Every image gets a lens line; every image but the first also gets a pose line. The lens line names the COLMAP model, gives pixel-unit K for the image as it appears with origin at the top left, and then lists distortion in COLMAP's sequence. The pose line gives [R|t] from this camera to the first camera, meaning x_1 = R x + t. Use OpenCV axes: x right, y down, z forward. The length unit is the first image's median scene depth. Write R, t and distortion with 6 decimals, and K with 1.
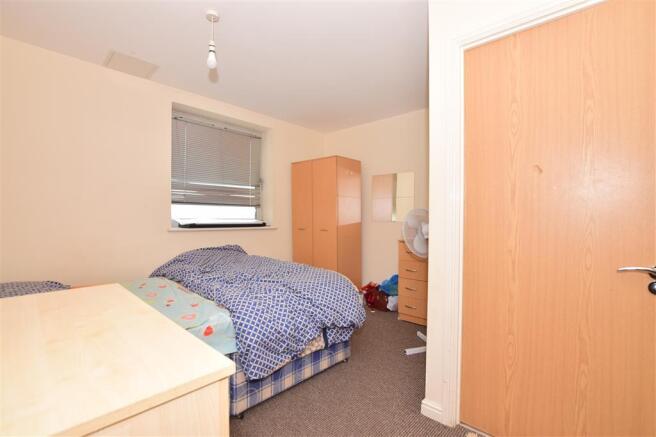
lens RADIAL K [[299.3, 0, 328.0], [0, 299.3, 218.5], [0, 0, 1]] dist [-0.002093, -0.000063]
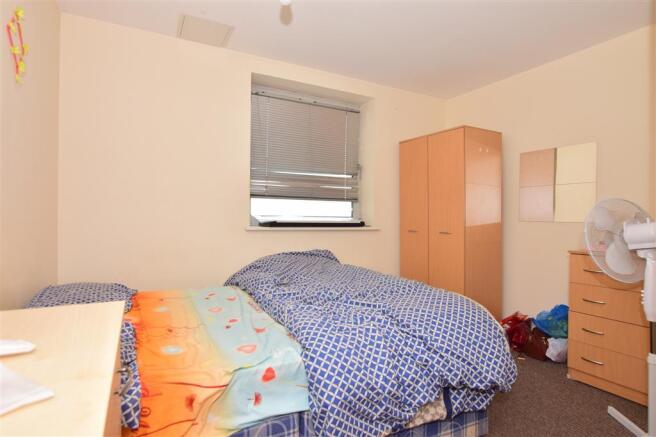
lens RADIAL K [[358.0, 0, 328.0], [0, 358.0, 218.5], [0, 0, 1]] dist [-0.032024, -0.000054]
pose [[0.948004, 0.006515, -0.318193, -0.010864], [-0.007925, 0.999964, -0.003139, 0.014399], [0.318161, 0.005497, 0.948021, 0.177424]]
